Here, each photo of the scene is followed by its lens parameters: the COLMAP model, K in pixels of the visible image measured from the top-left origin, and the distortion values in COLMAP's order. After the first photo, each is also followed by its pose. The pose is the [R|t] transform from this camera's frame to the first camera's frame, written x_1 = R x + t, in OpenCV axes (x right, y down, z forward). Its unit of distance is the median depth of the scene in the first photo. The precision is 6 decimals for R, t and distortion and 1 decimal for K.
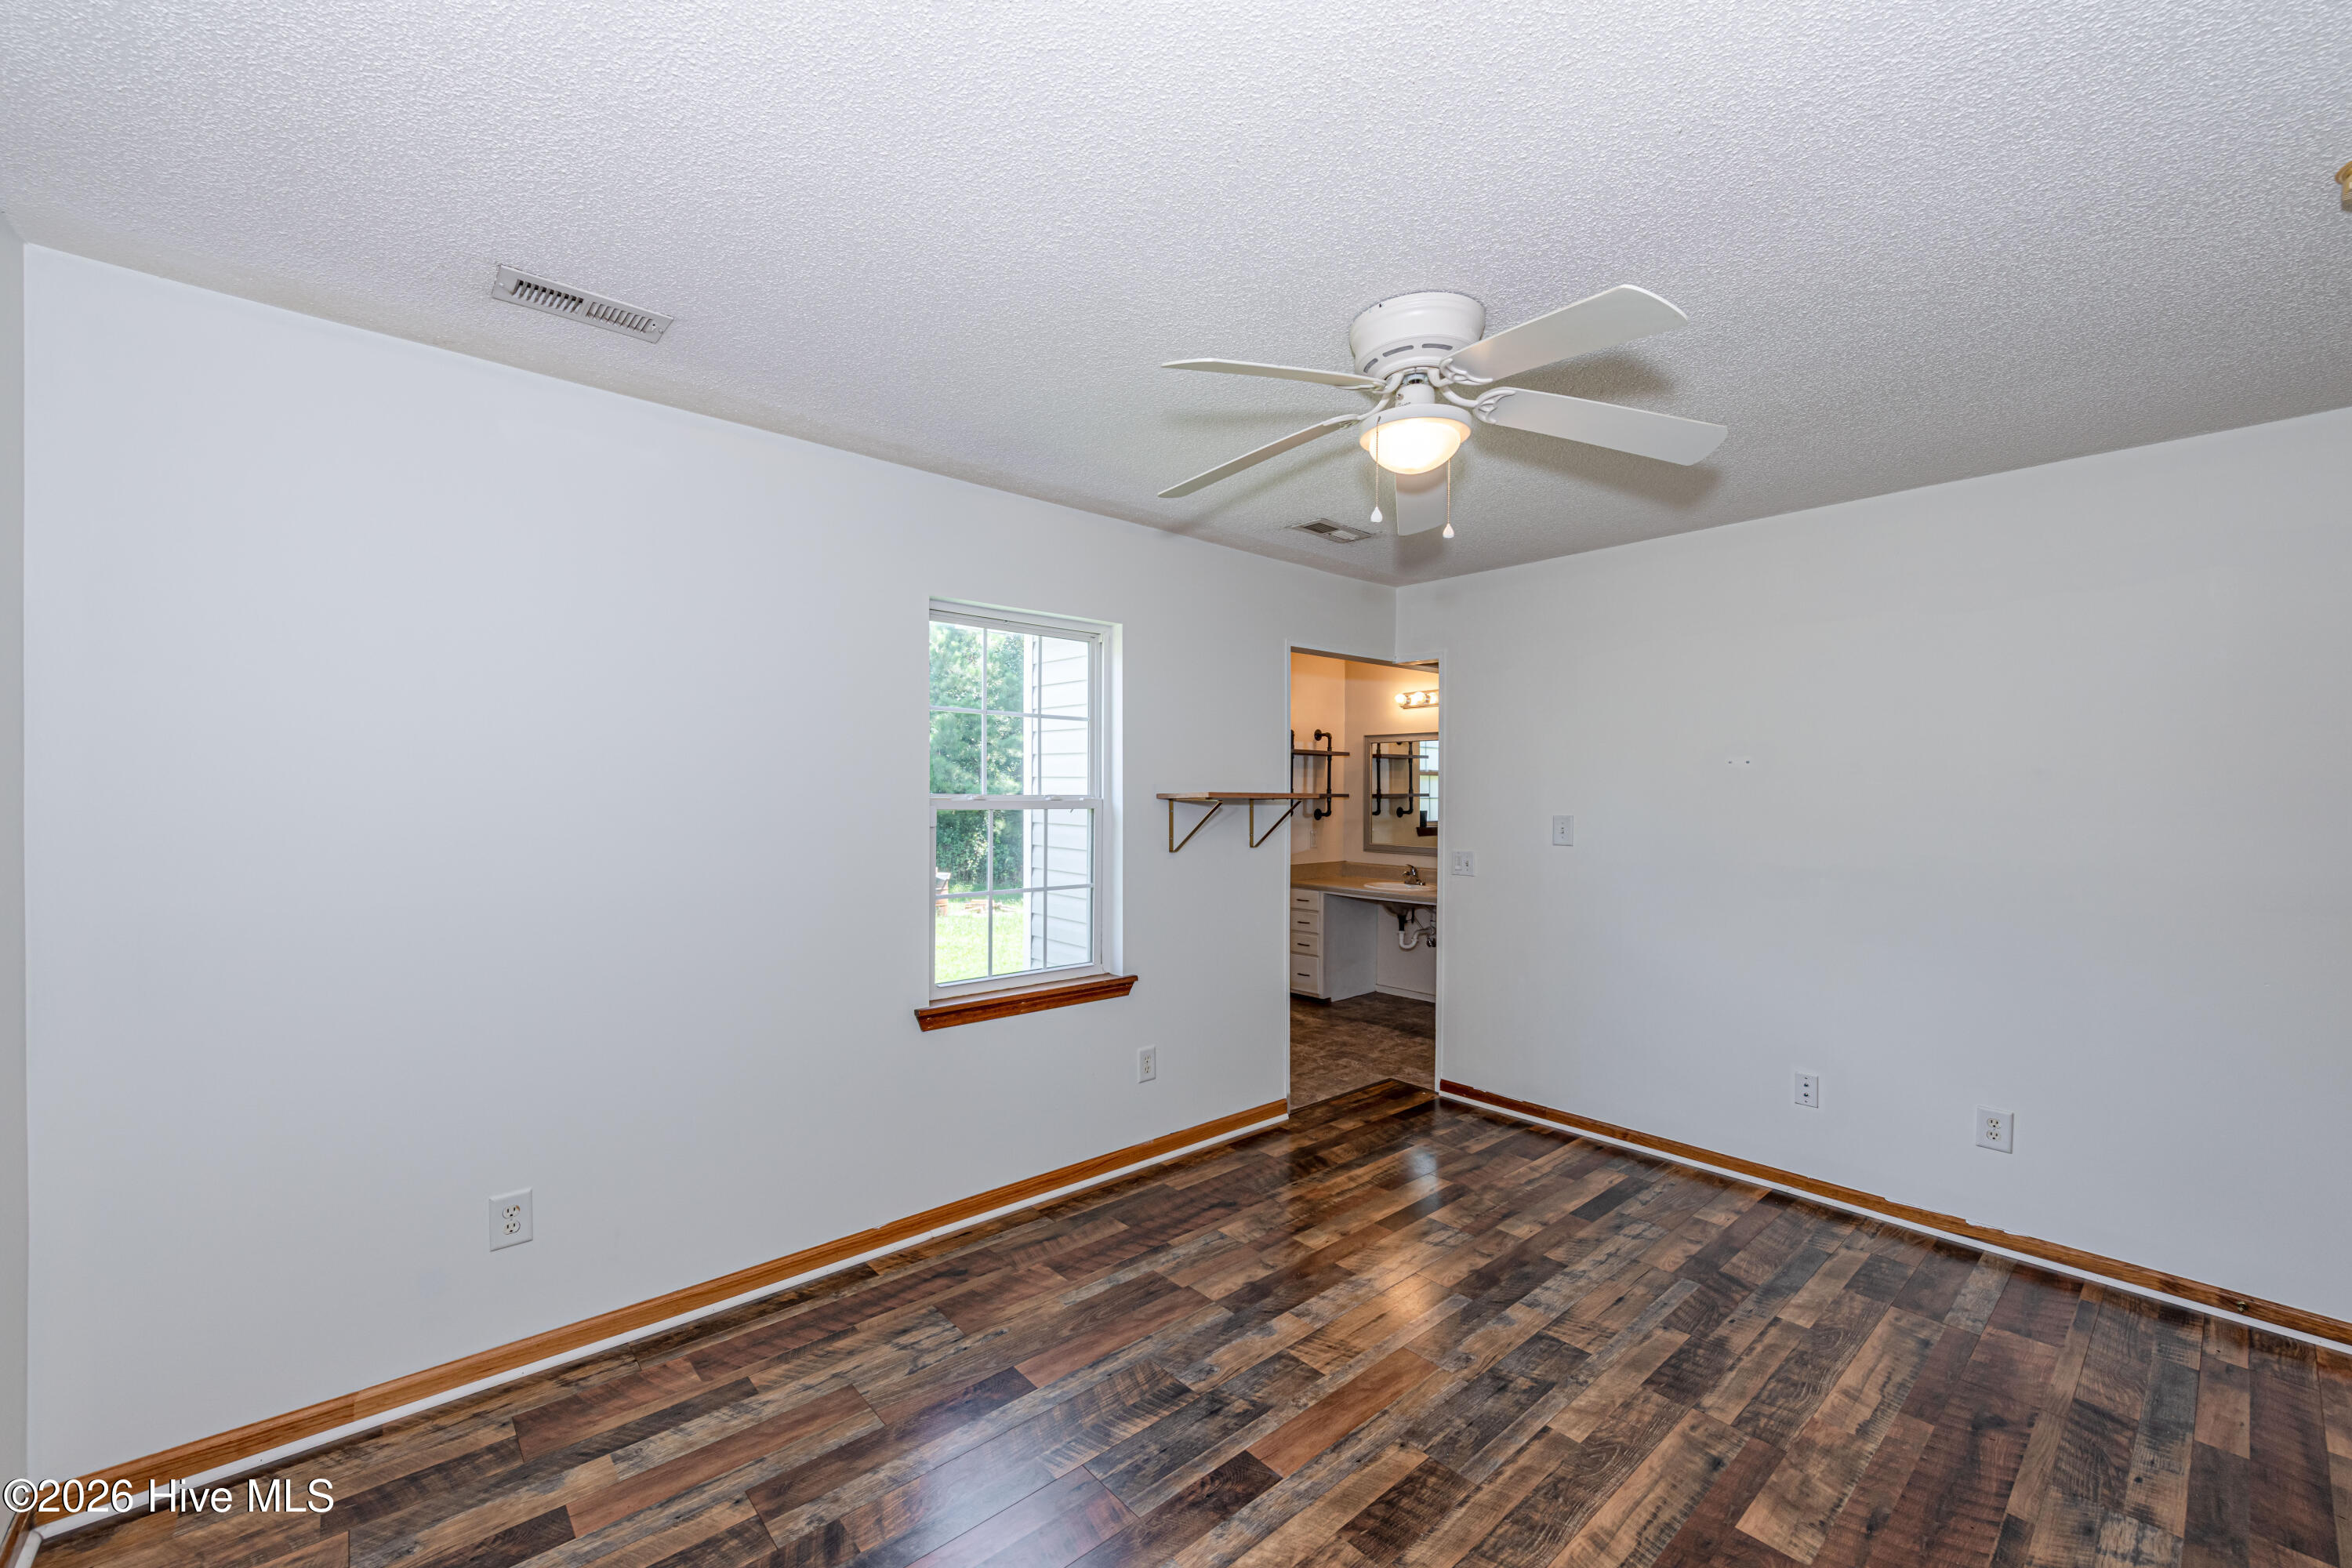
lens RADIAL K [[932.9, 0, 1179.9], [0, 932.9, 795.8], [0, 0, 1]] dist [0.019128, -0.008490]
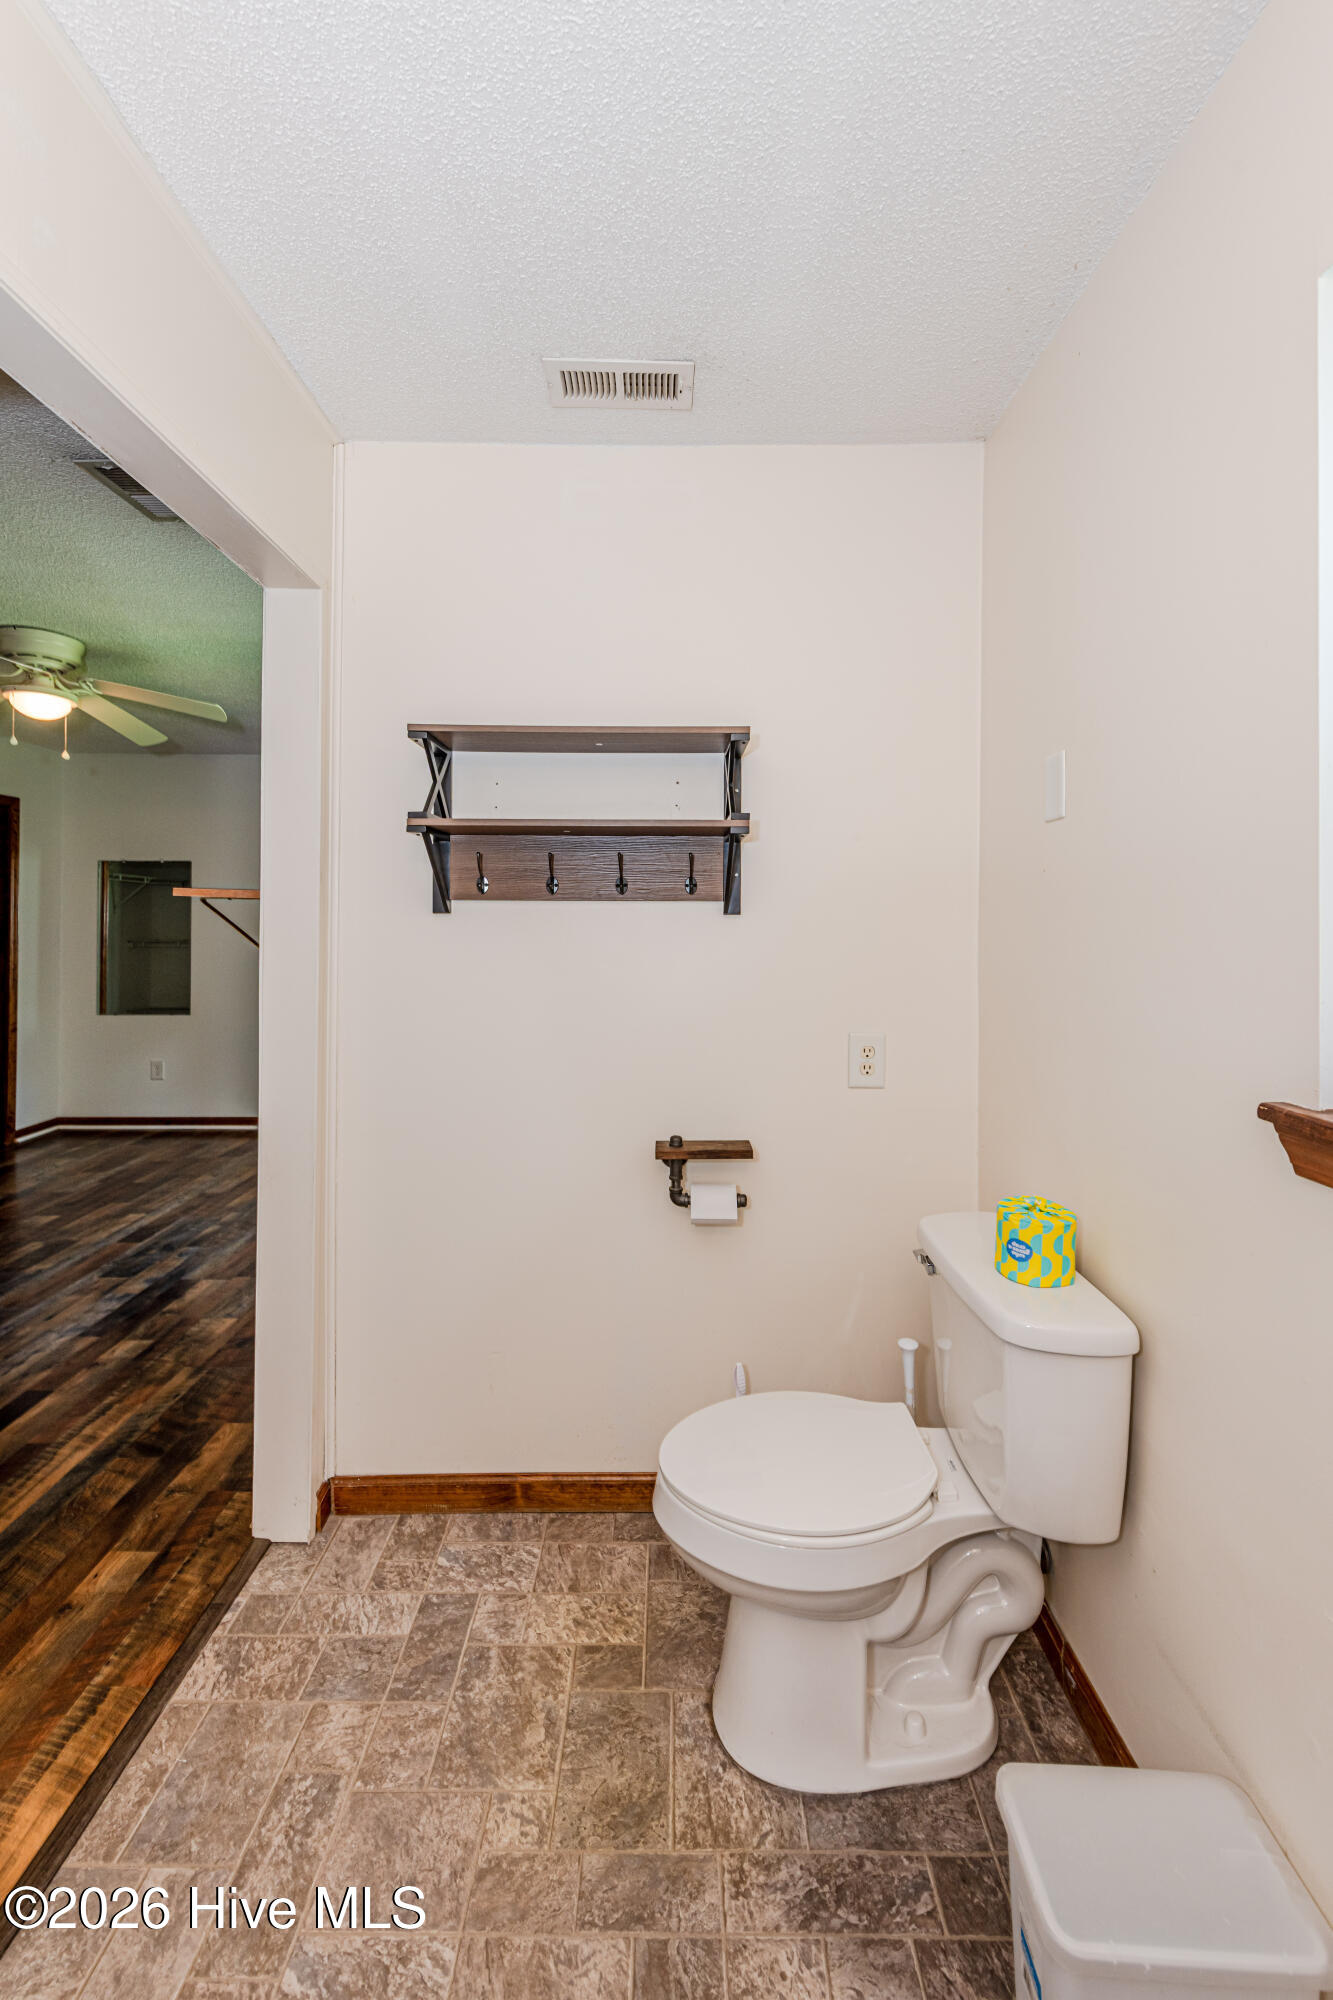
lens RADIAL K [[818.2, 0, 670.7], [0, 818.2, 914.0], [0, 0, 1]] dist [0.014361, -0.006112]
pose [[-0.672548, -0.013140, -0.739936, 0.441312], [-0.005317, 0.999902, -0.012923, 0.021935], [0.740034, -0.004757, -0.672553, 2.170619]]
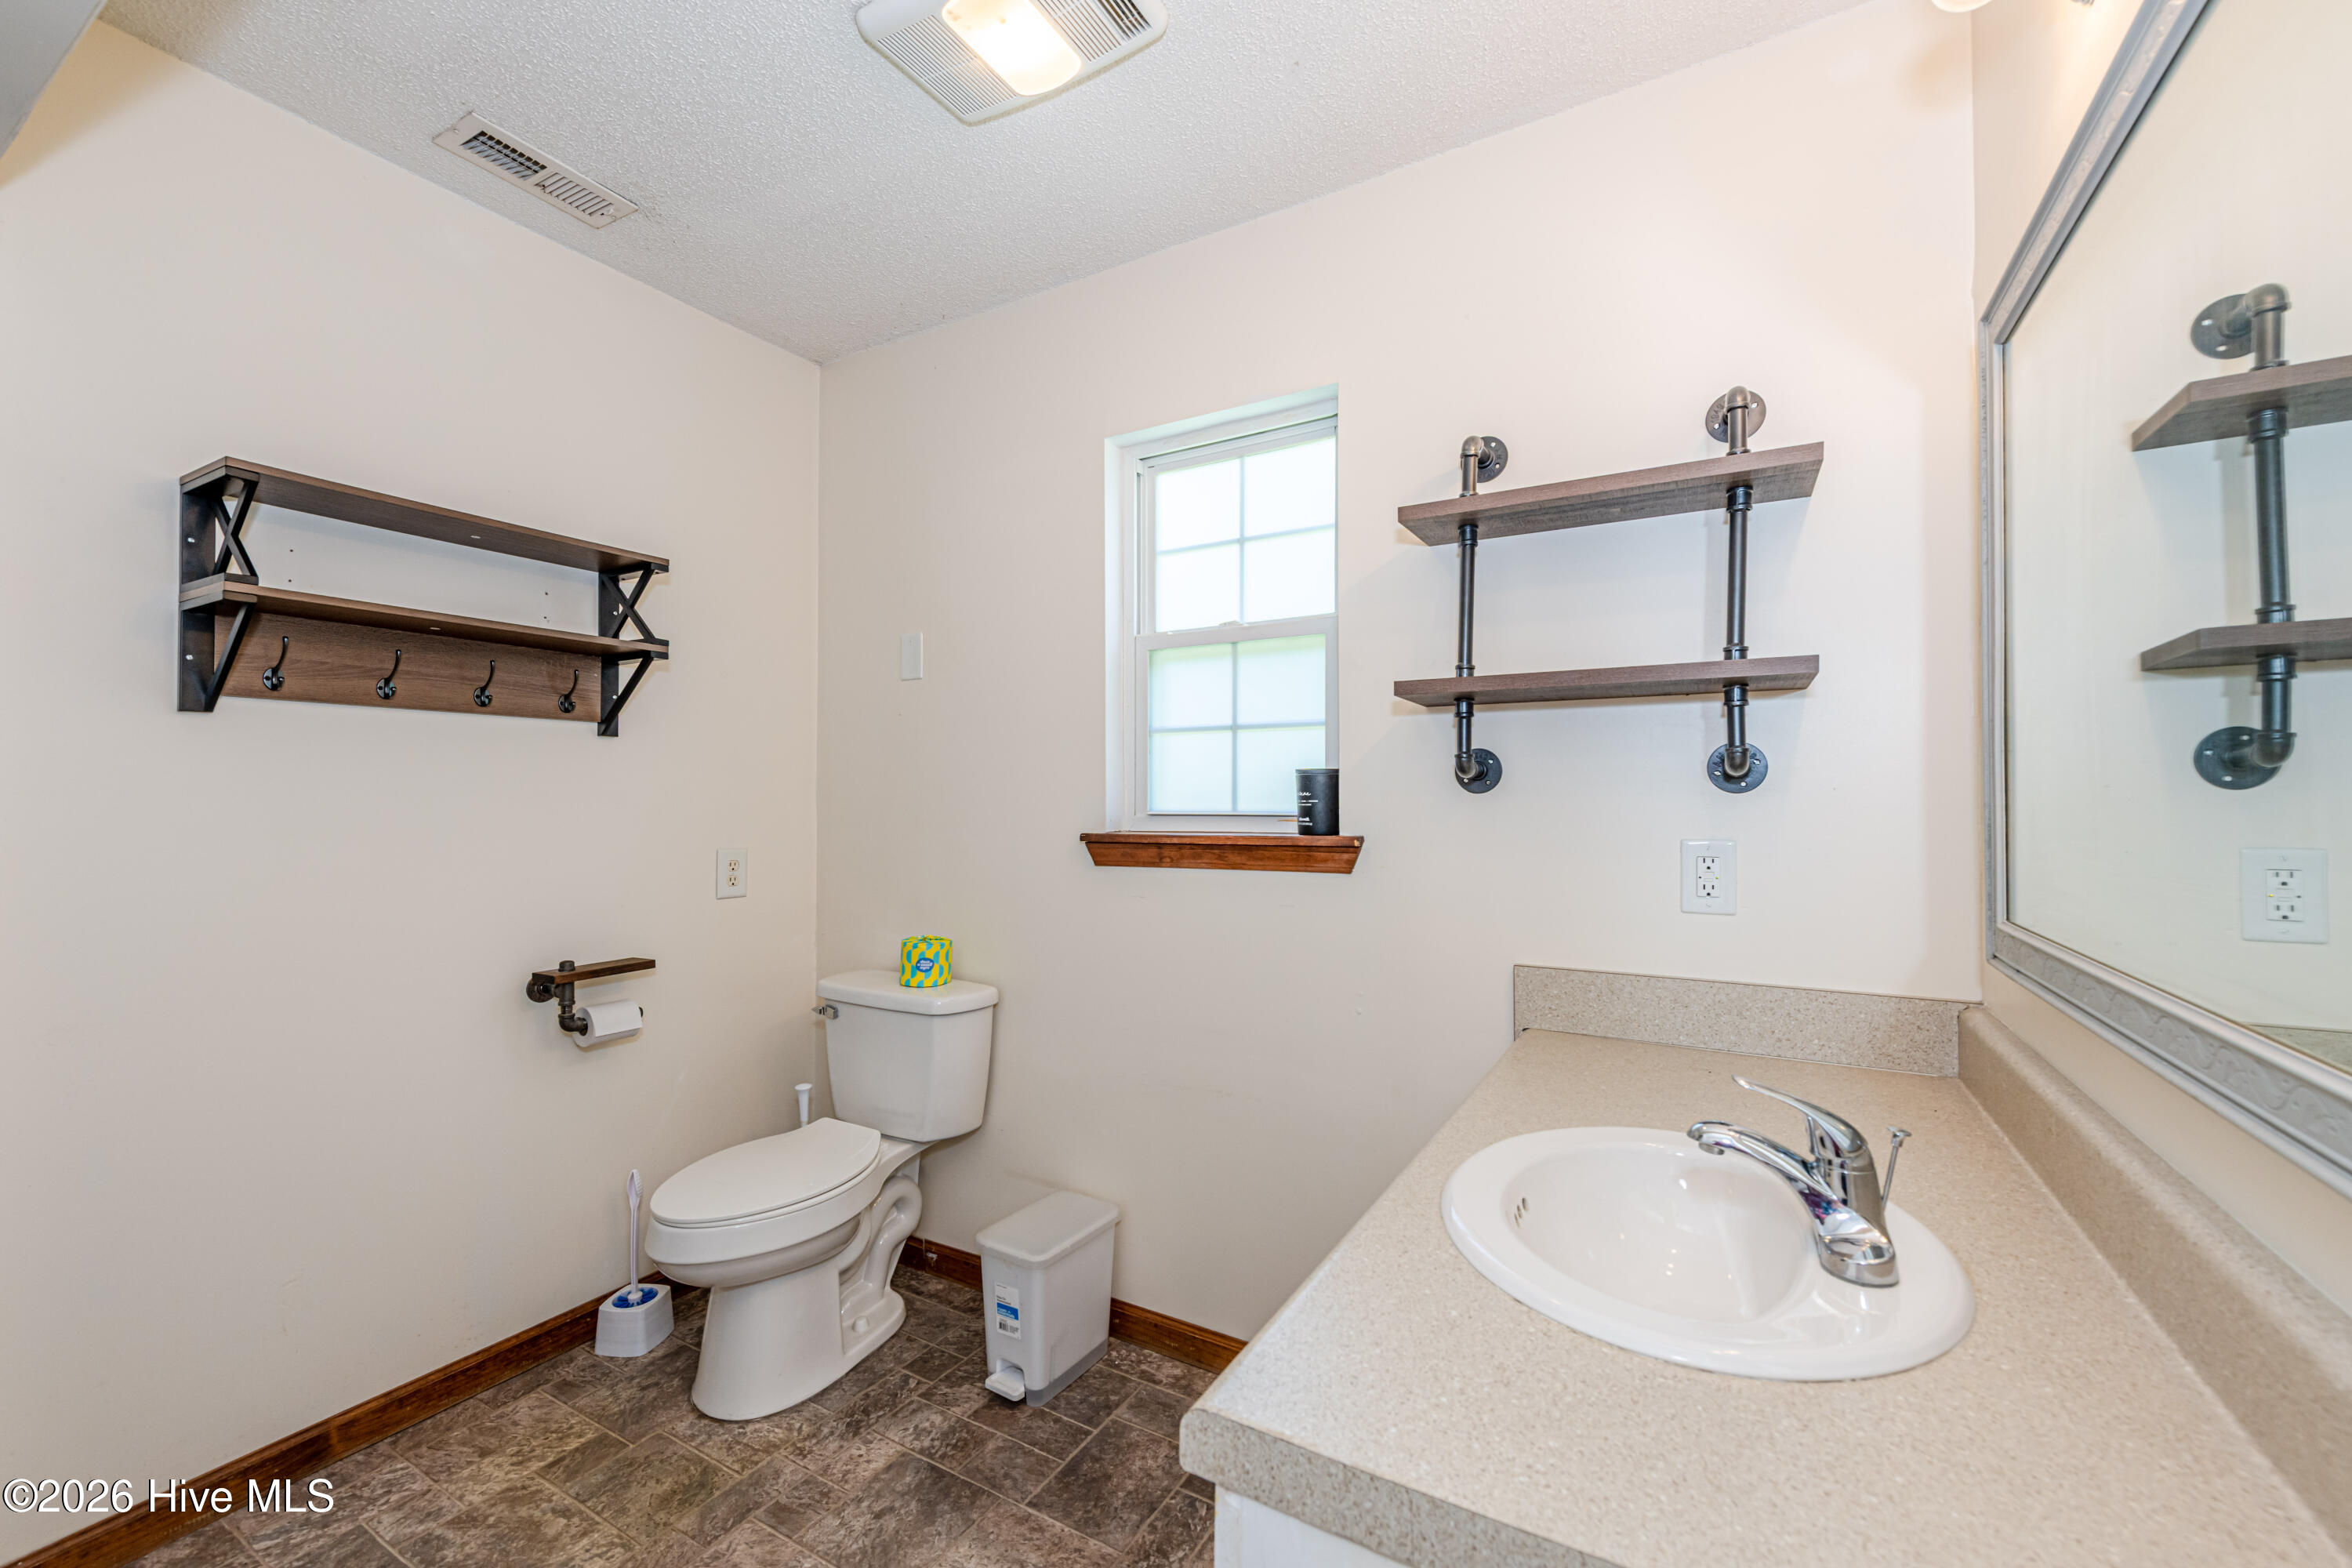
lens RADIAL K [[948.0, 0, 1176.0], [0, 948.0, 784.0], [0, 0, 1]] dist [0.018798, -0.006652]
pose [[0.300842, -0.020995, -0.953443, 0.802647], [0.001208, 0.999765, -0.021634, 0.071012], [0.953673, 0.005357, 0.300797, 1.957262]]
